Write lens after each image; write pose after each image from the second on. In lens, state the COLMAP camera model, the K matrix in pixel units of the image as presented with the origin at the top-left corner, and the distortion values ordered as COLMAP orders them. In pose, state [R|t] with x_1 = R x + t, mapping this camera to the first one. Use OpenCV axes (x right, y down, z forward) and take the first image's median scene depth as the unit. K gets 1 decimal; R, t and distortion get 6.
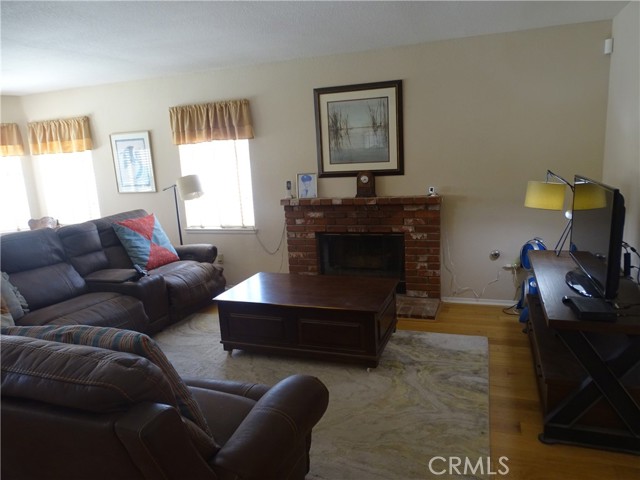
lens RADIAL K [[452.5, 0, 320.4], [0, 452.5, 239.3], [0, 0, 1]] dist [0.004231, -0.001477]
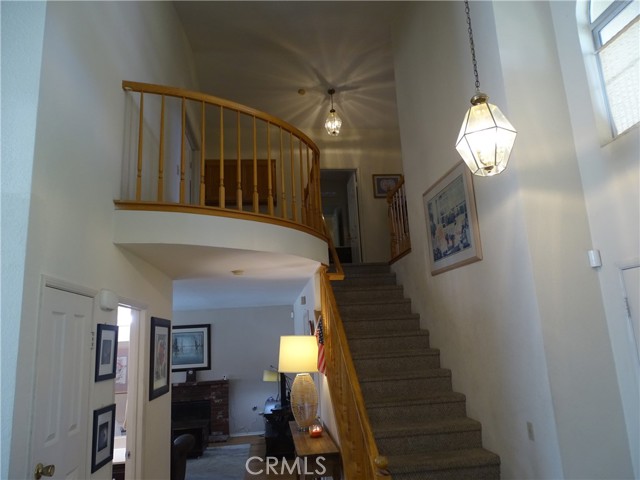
lens RADIAL K [[452.5, 0, 322.3], [0, 452.5, 238.2], [0, 0, 1]] dist [0.004231, -0.001477]
pose [[0.896515, 0.094560, 0.432804, -0.303472], [0.094074, 0.914039, -0.394566, 0.169021], [-0.432910, 0.394450, 0.810554, -1.104647]]
